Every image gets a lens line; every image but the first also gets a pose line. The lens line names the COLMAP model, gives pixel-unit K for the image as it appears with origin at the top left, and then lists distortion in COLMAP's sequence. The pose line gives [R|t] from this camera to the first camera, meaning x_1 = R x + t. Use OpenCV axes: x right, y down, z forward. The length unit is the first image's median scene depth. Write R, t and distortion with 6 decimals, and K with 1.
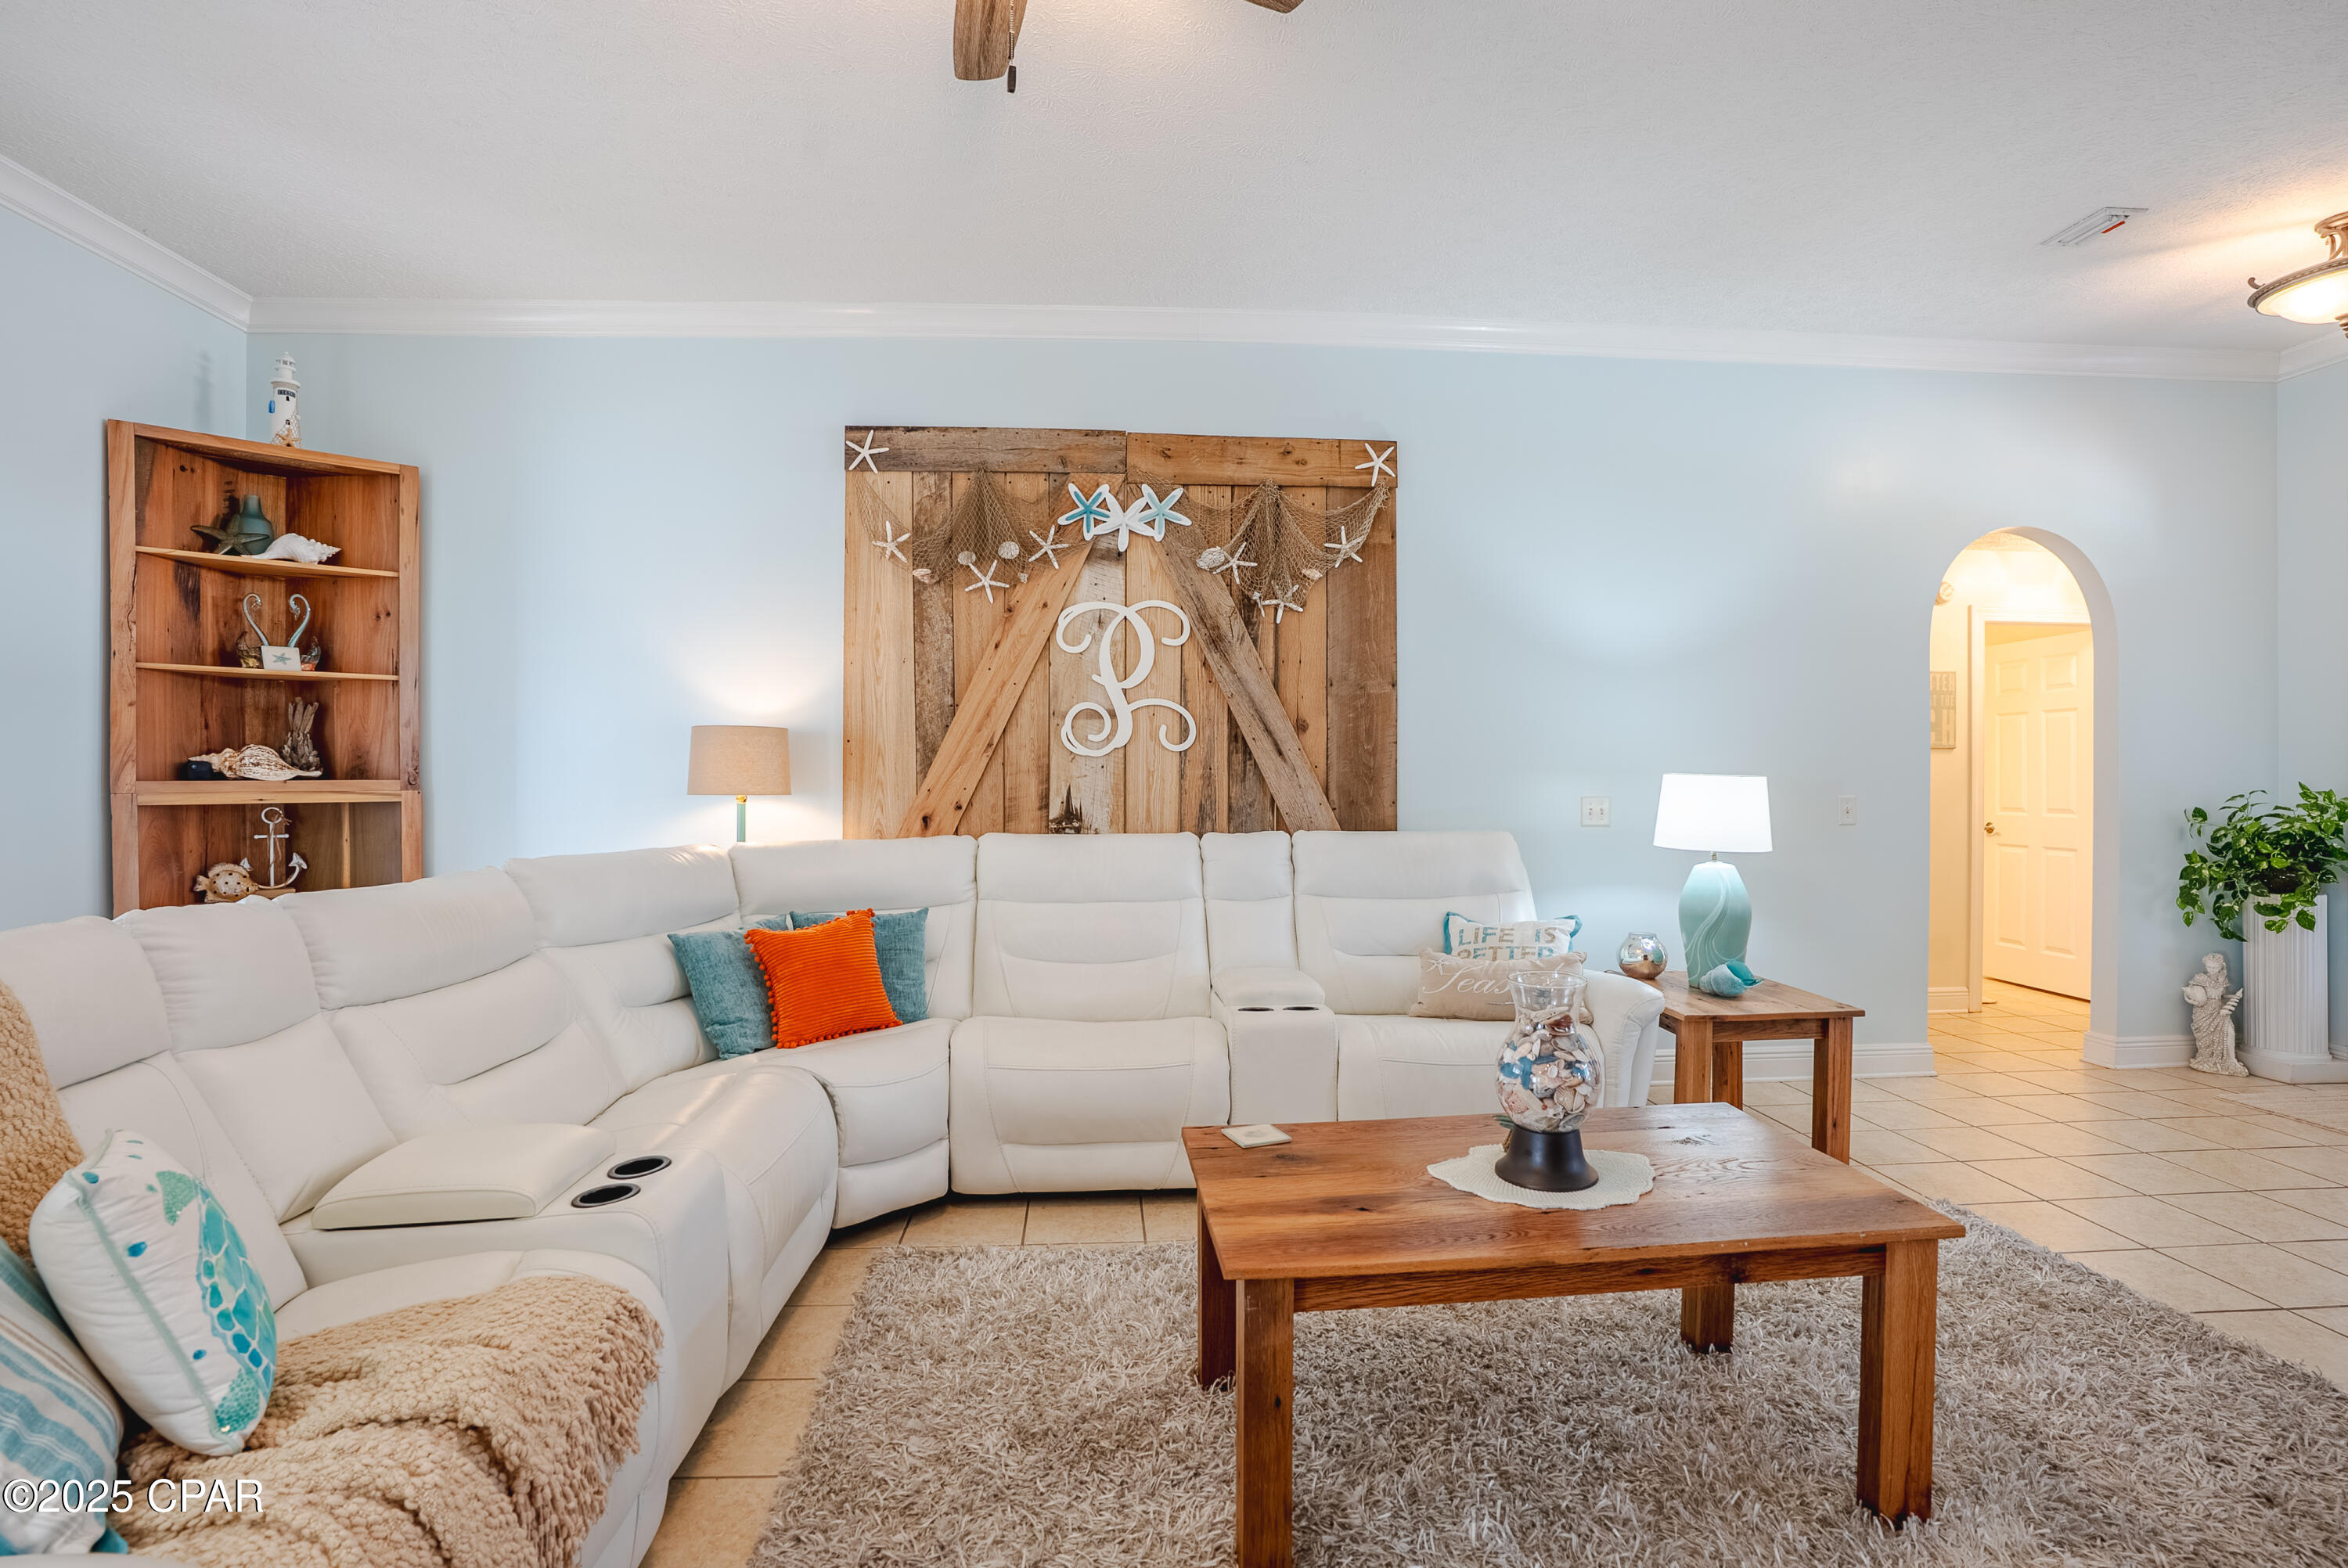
lens RADIAL K [[1141.9, 0, 1180.6], [0, 1141.9, 777.6], [0, 0, 1]] dist [-0.071735, 0.032277]
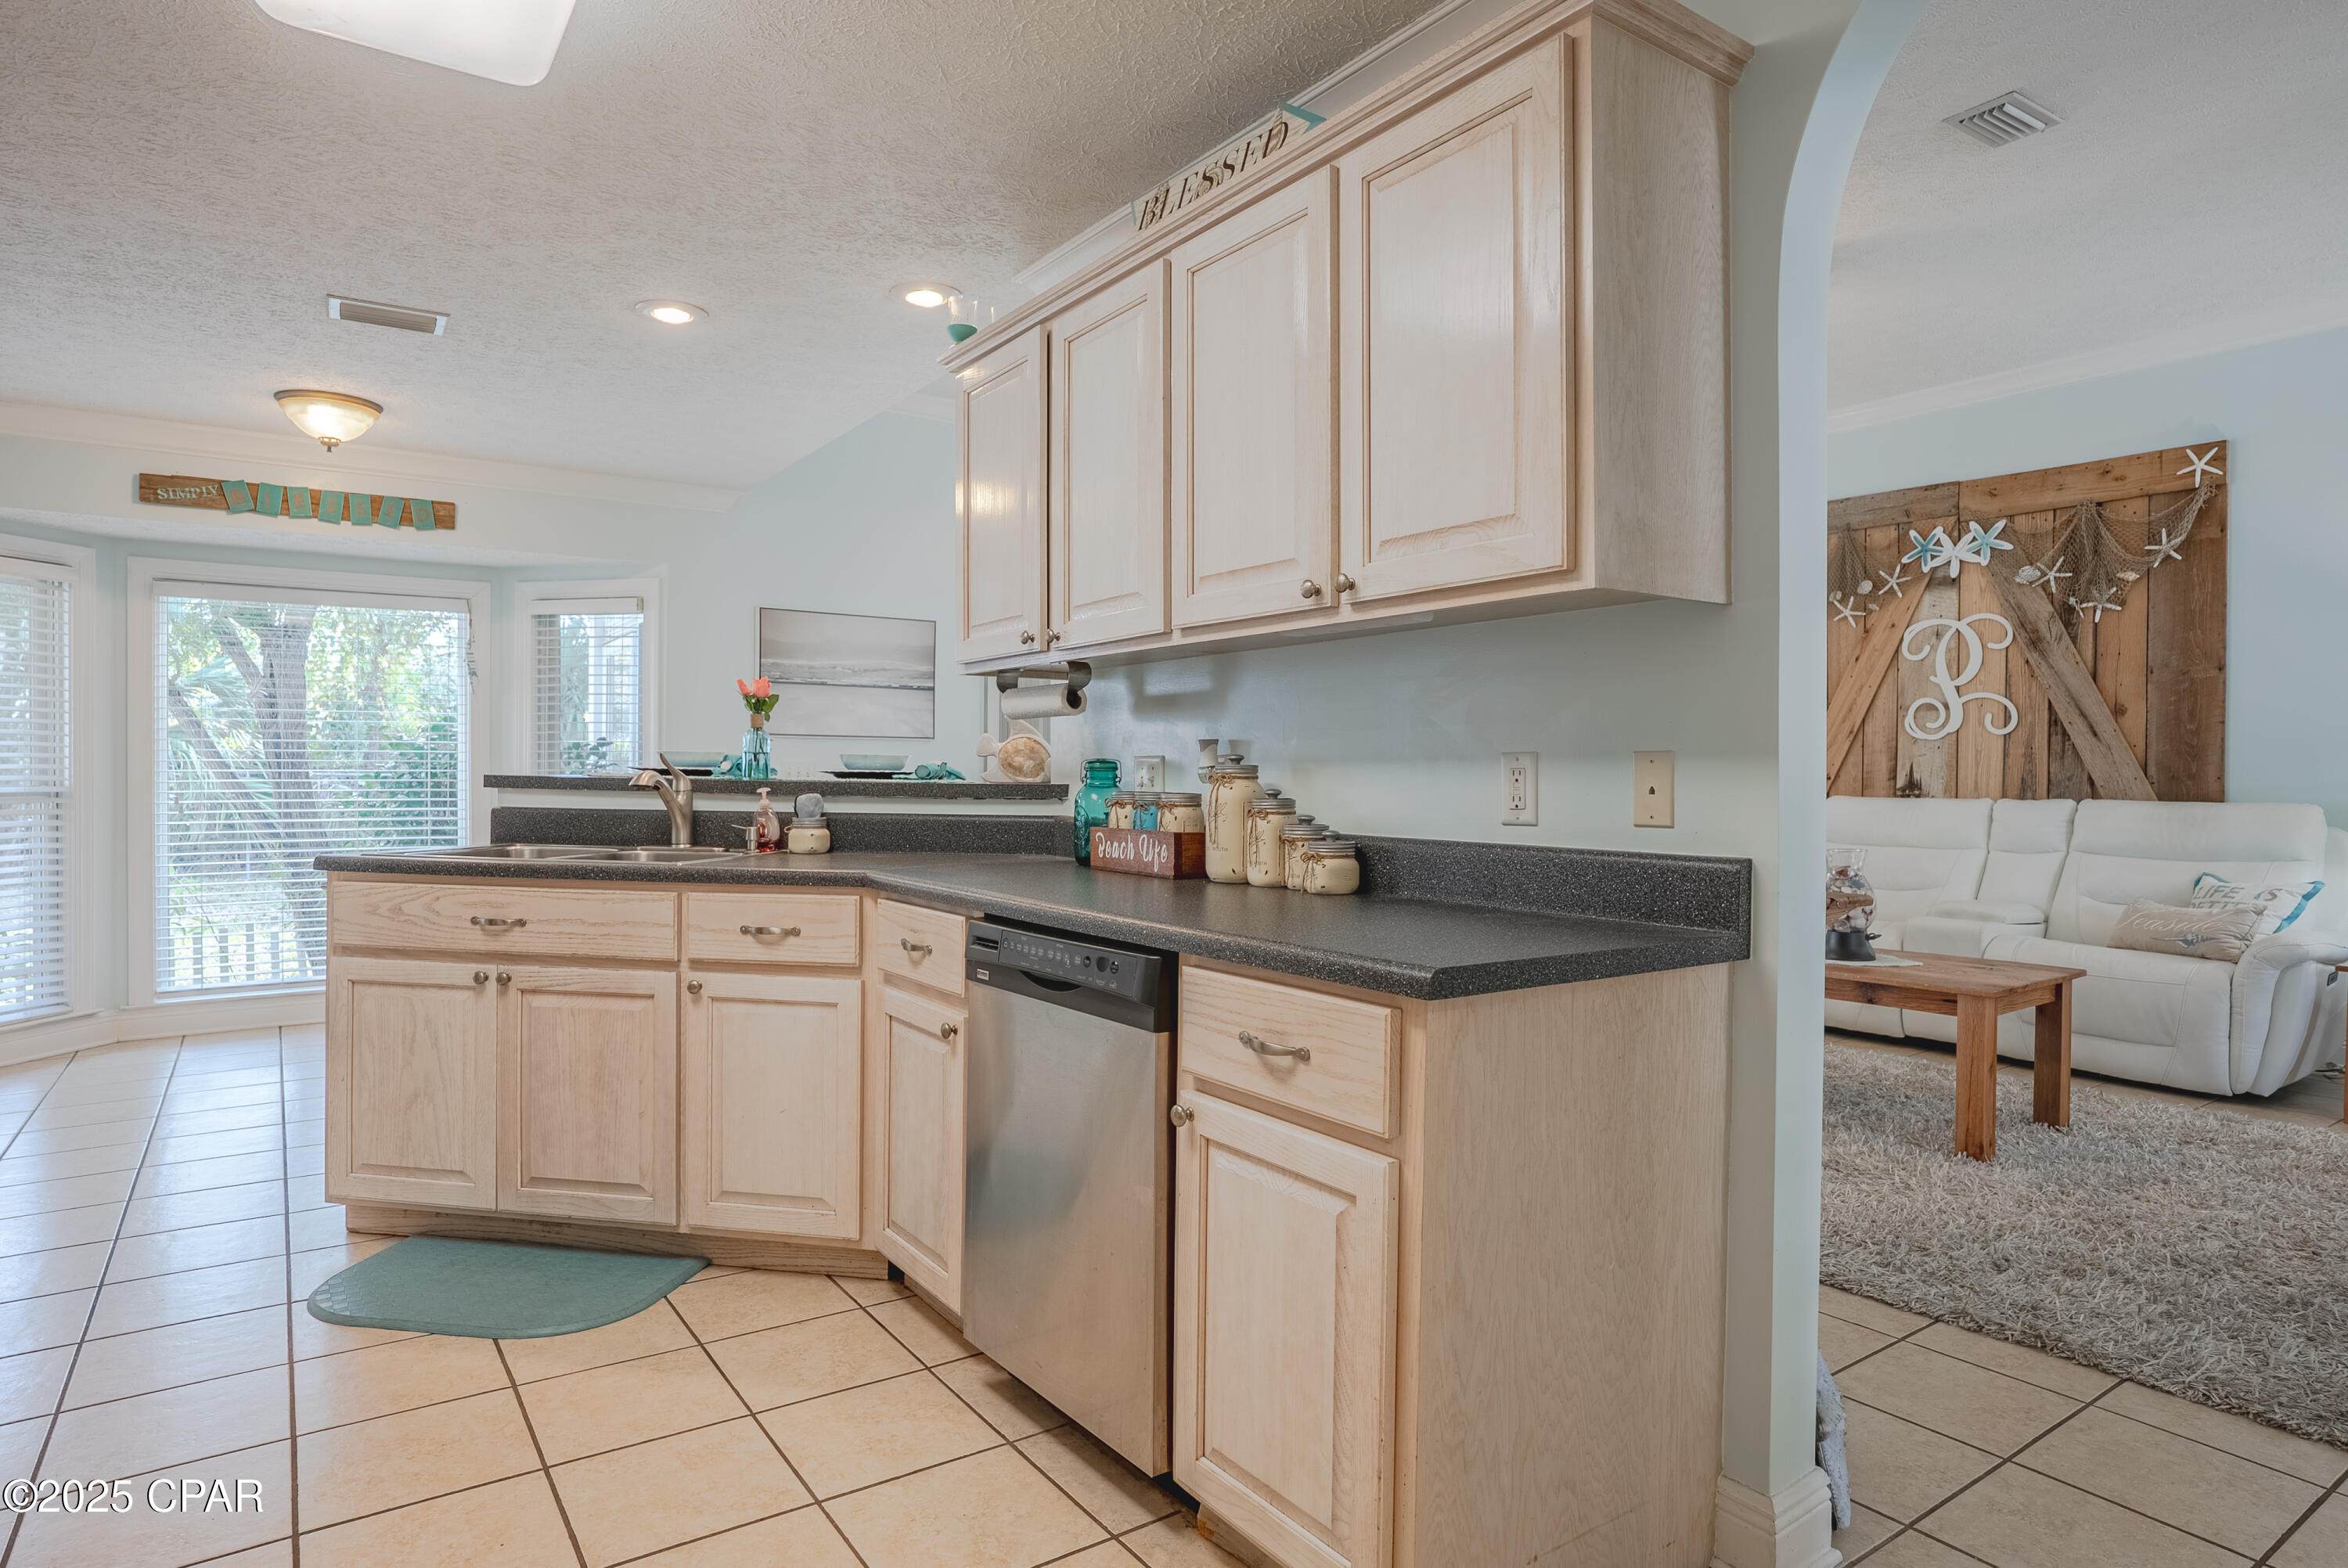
lens RADIAL K [[1318.8, 0, 1188.7], [0, 1318.8, 783.1], [0, 0, 1]] dist [-0.048420, 0.034402]
pose [[0.518843, 0.011325, -0.854794, 0.742347], [-0.012762, 0.999903, 0.005501, 0.032927], [0.854774, 0.008054, 0.518938, -0.475237]]
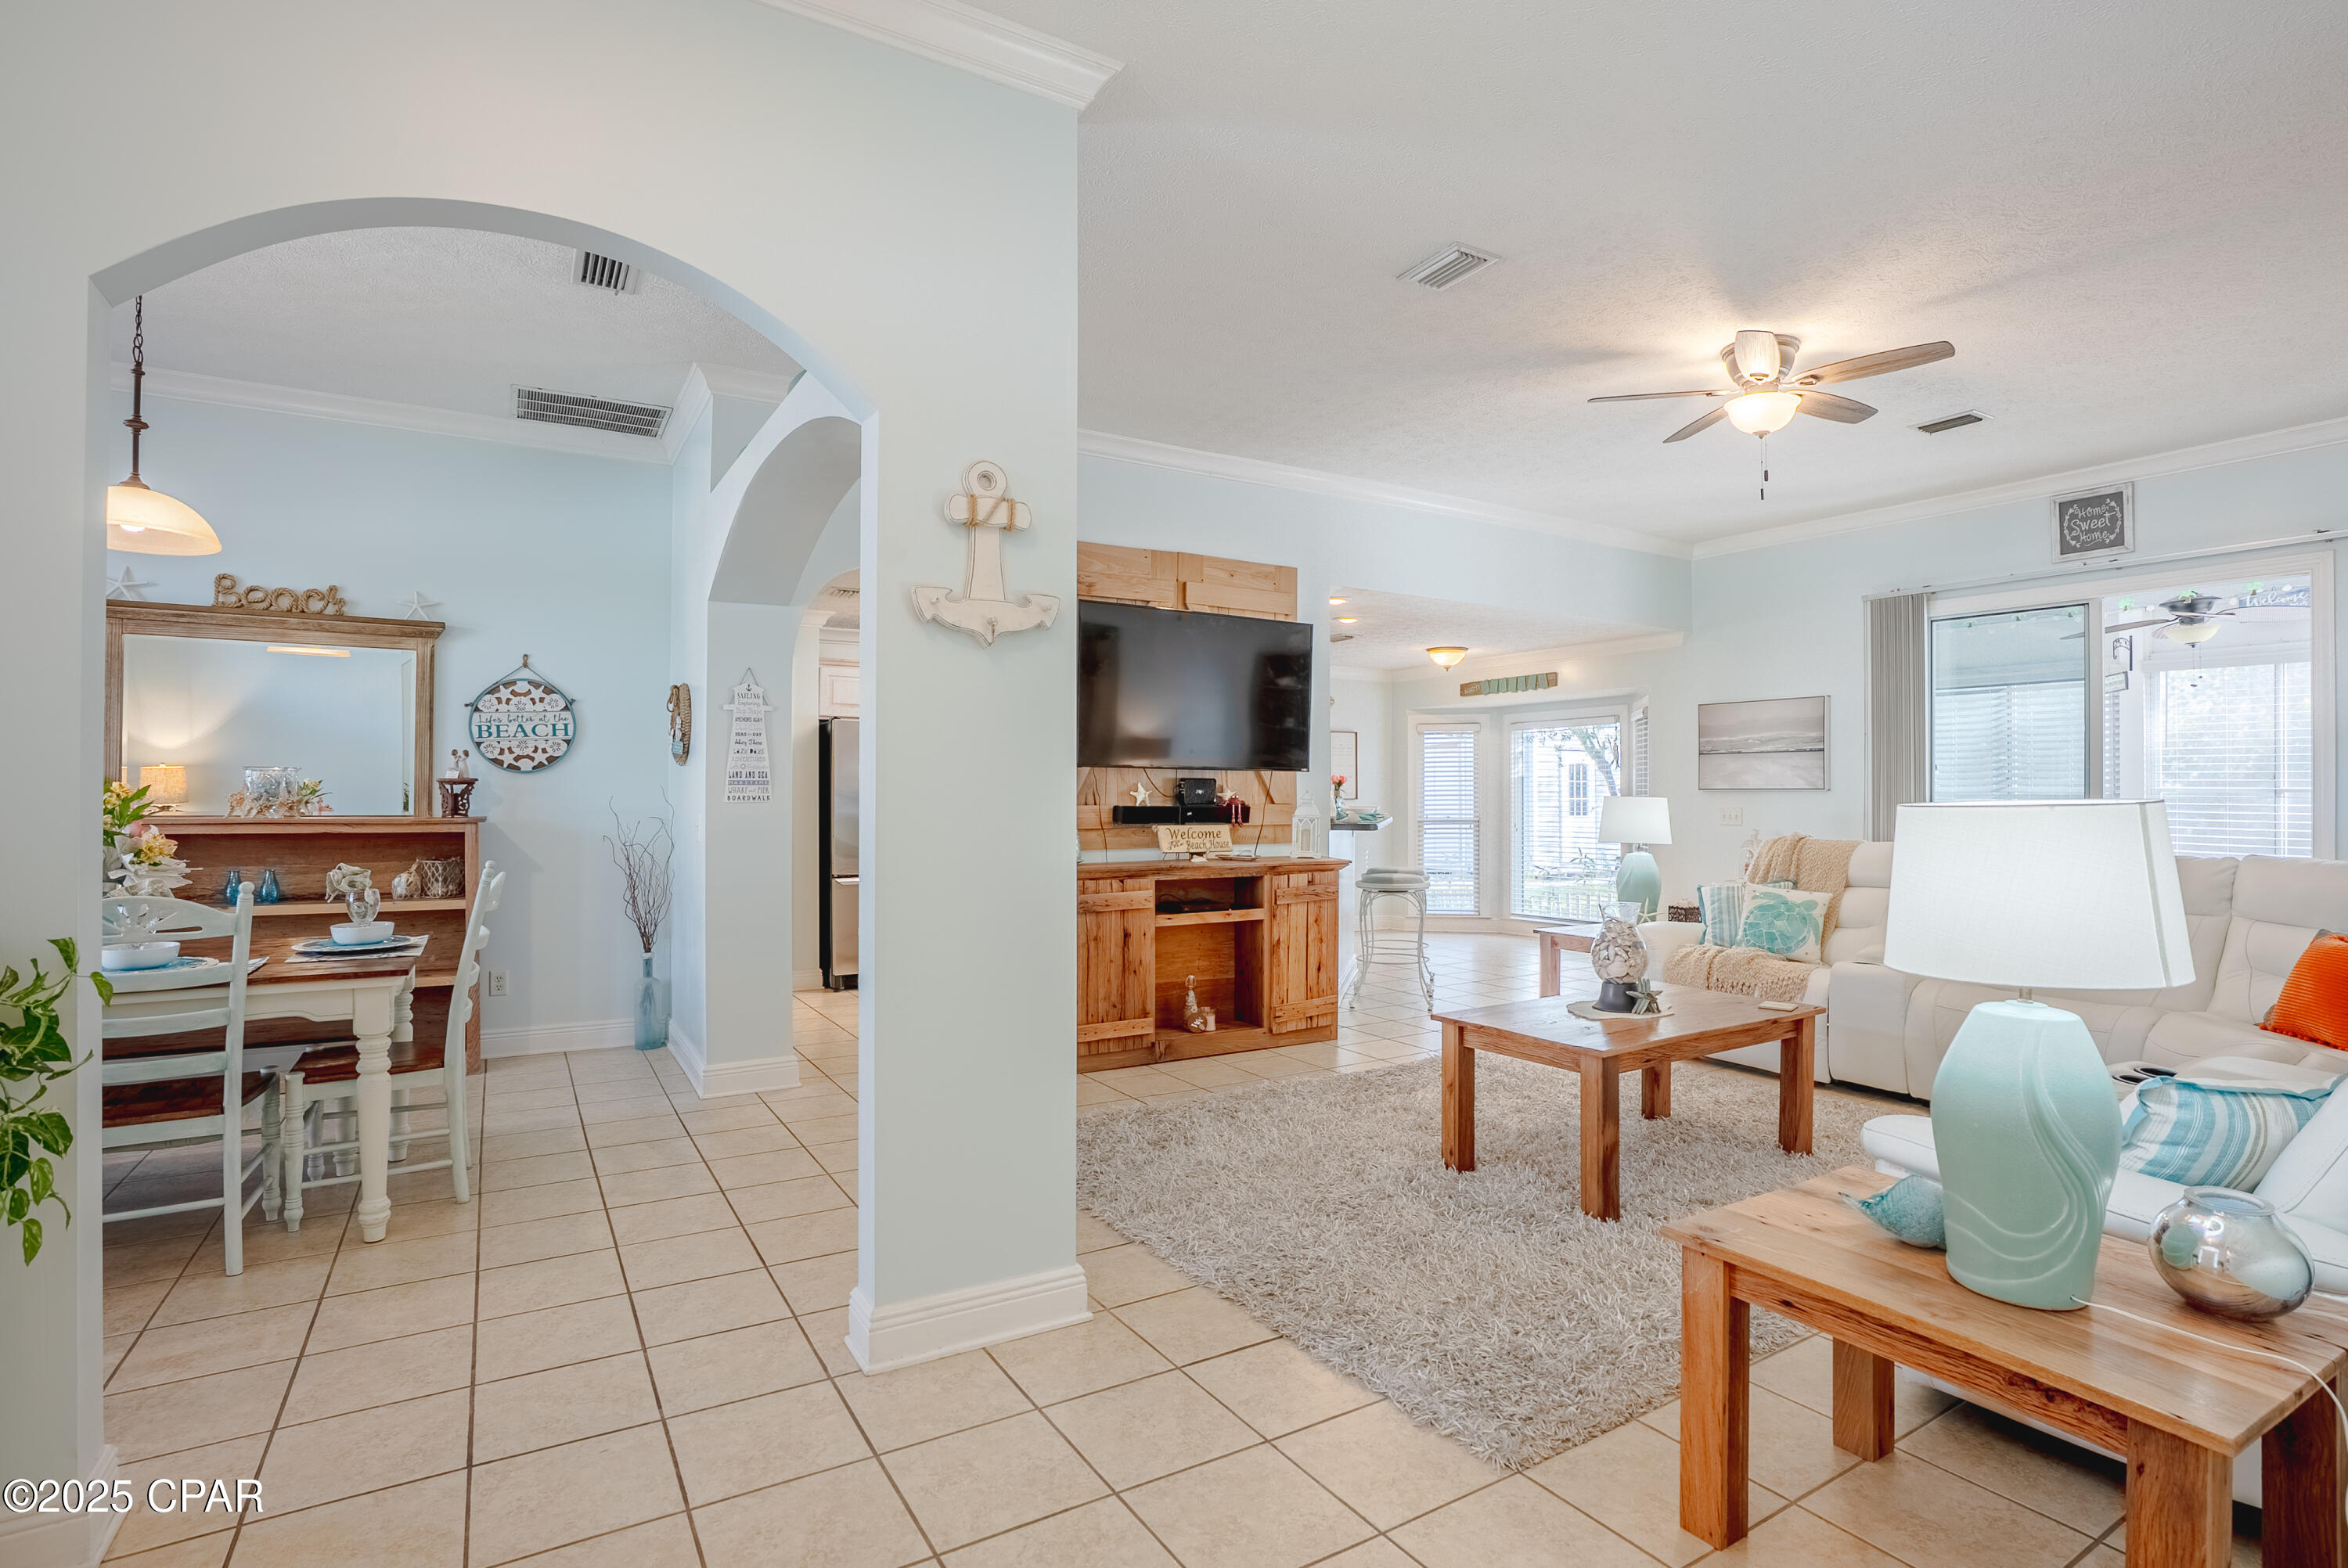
lens RADIAL K [[1127.0, 0, 1188.9], [0, 1127.0, 779.1], [0, 0, 1]] dist [-0.015609, 0.005182]
pose [[-0.882622, -0.006848, -0.470033, 0.875908], [-0.003709, 0.999964, -0.007604, -0.006013], [0.470068, -0.004969, -0.882616, 1.099531]]
